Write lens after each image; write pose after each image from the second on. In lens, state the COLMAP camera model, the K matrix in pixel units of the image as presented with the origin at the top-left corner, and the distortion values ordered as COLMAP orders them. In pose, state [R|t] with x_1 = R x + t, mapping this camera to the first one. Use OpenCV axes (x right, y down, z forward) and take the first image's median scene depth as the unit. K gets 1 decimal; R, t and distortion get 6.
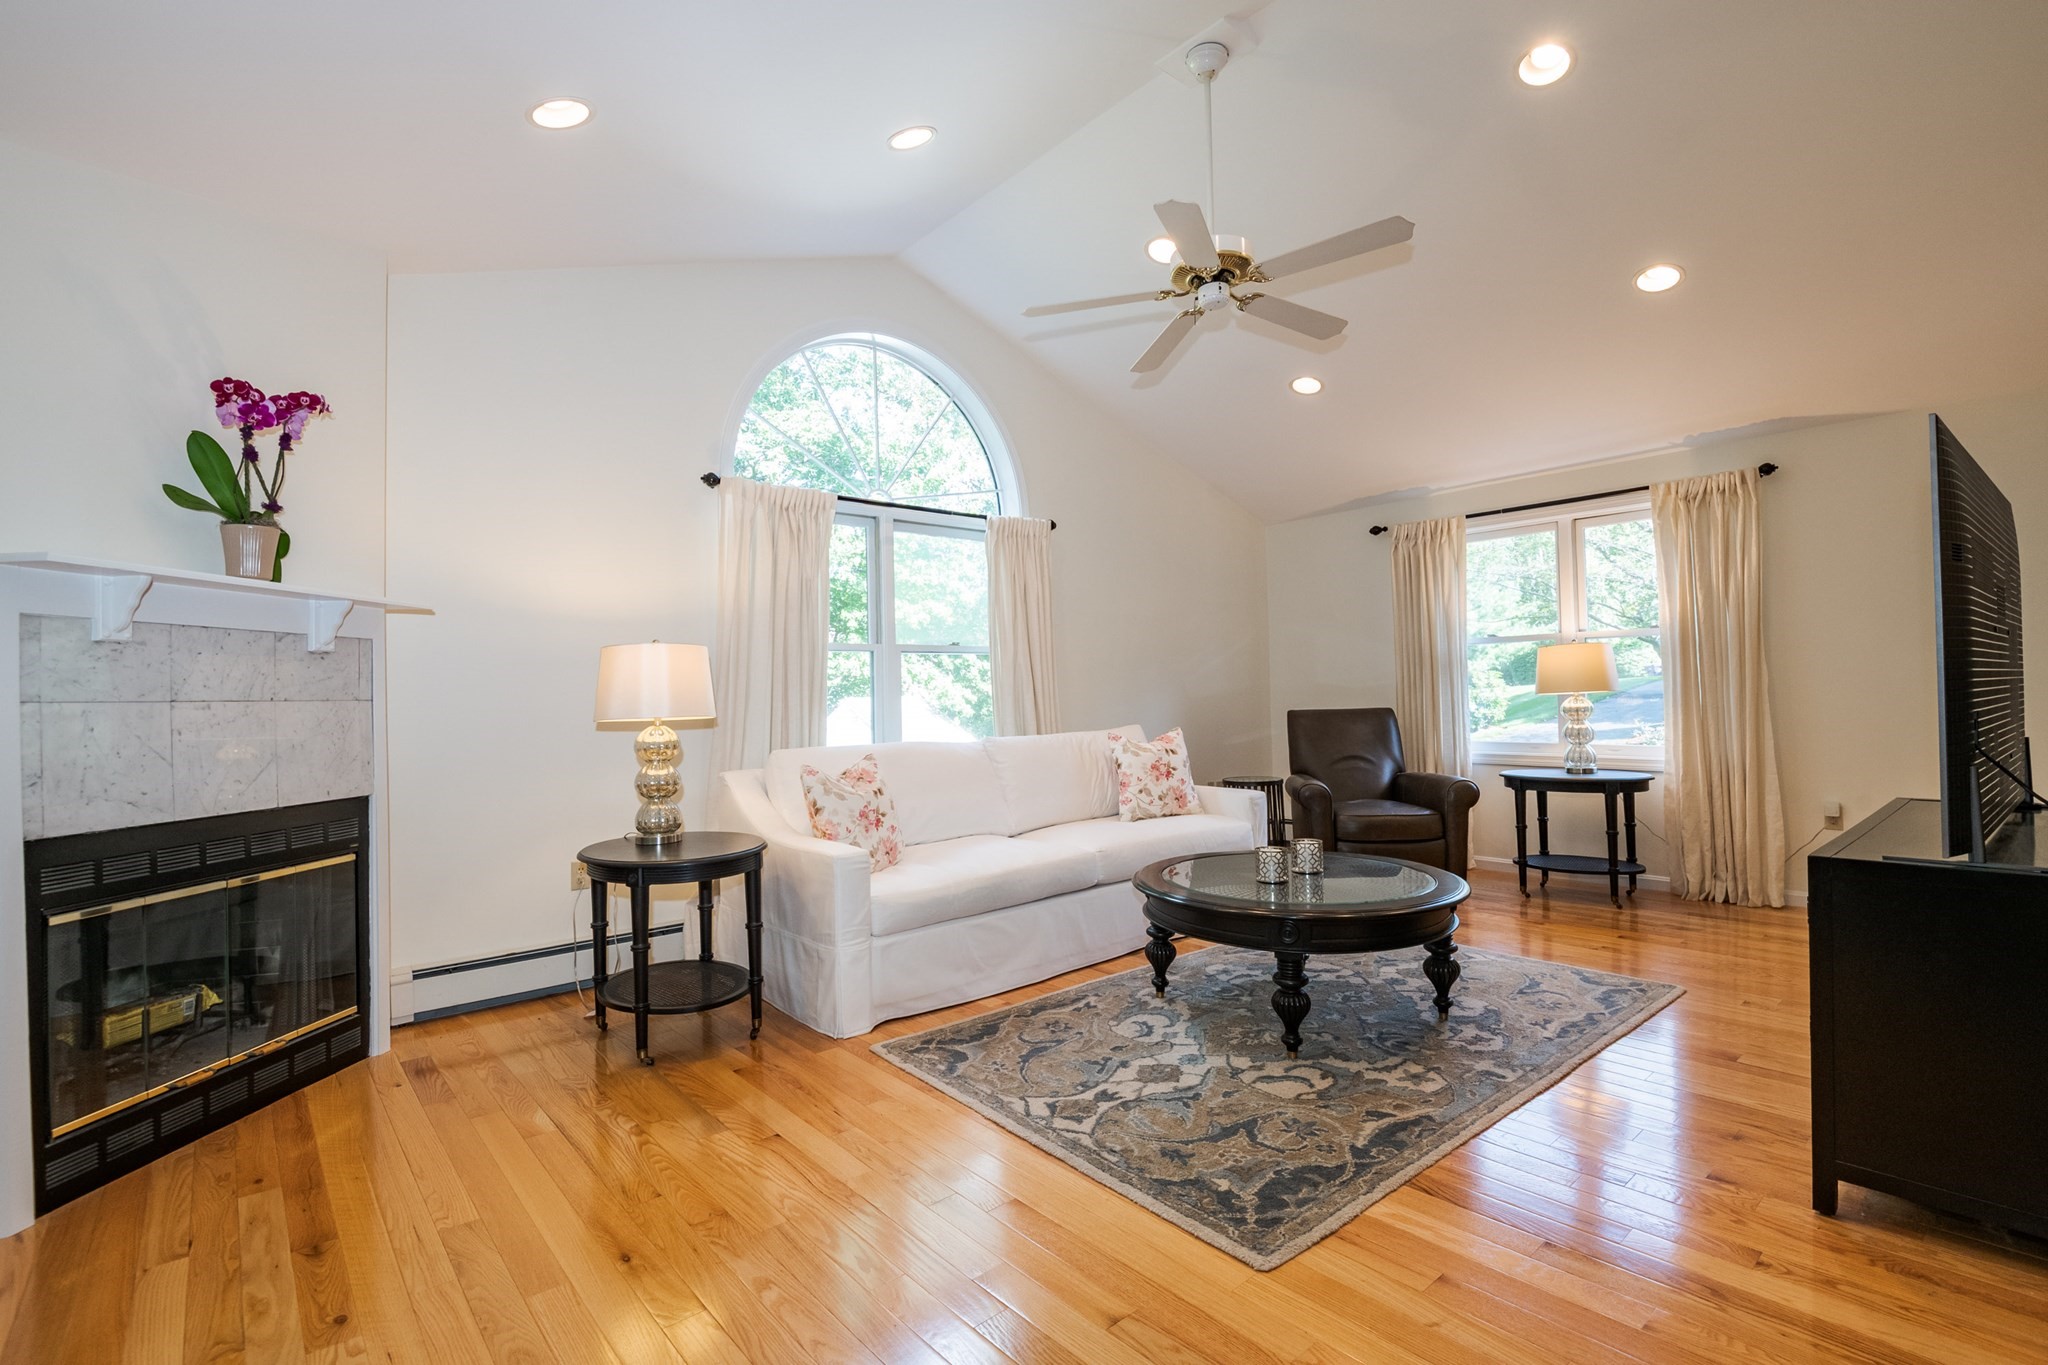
lens RADIAL K [[943.4, 0, 1021.4], [0, 943.4, 673.7], [0, 0, 1]] dist [-0.012963, -0.001738]
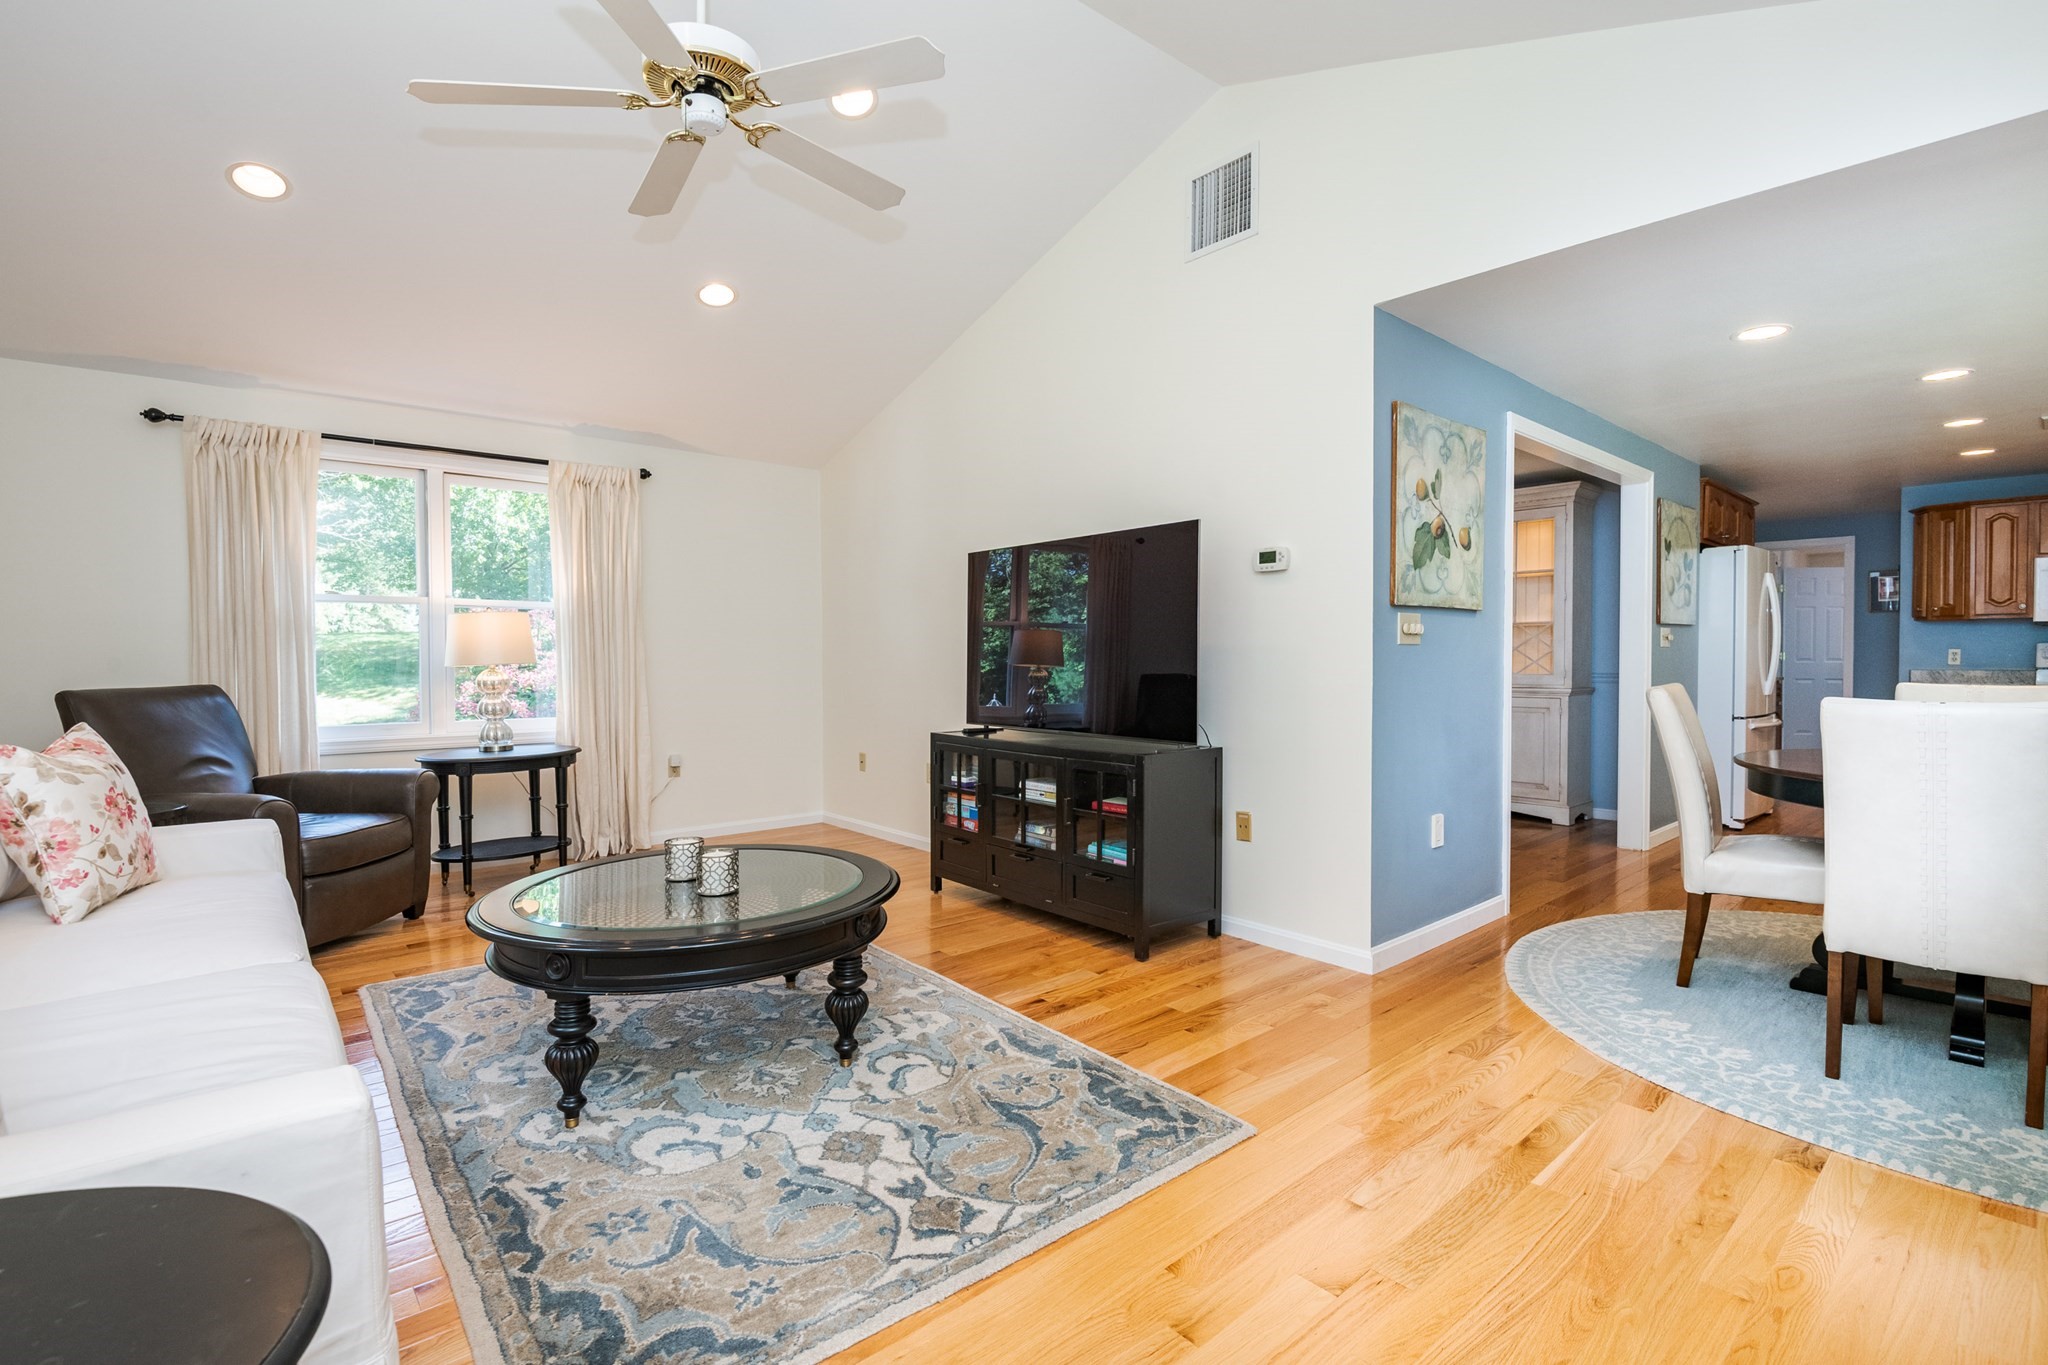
lens RADIAL K [[943.4, 0, 1035.2], [0, 943.4, 676.4], [0, 0, 1]] dist [-0.012963, -0.001738]
pose [[-0.026438, -0.000653, 0.999650, -0.602521], [-0.017472, 0.999847, 0.000191, 0.038101], [-0.999498, -0.017461, -0.026446, 0.850987]]
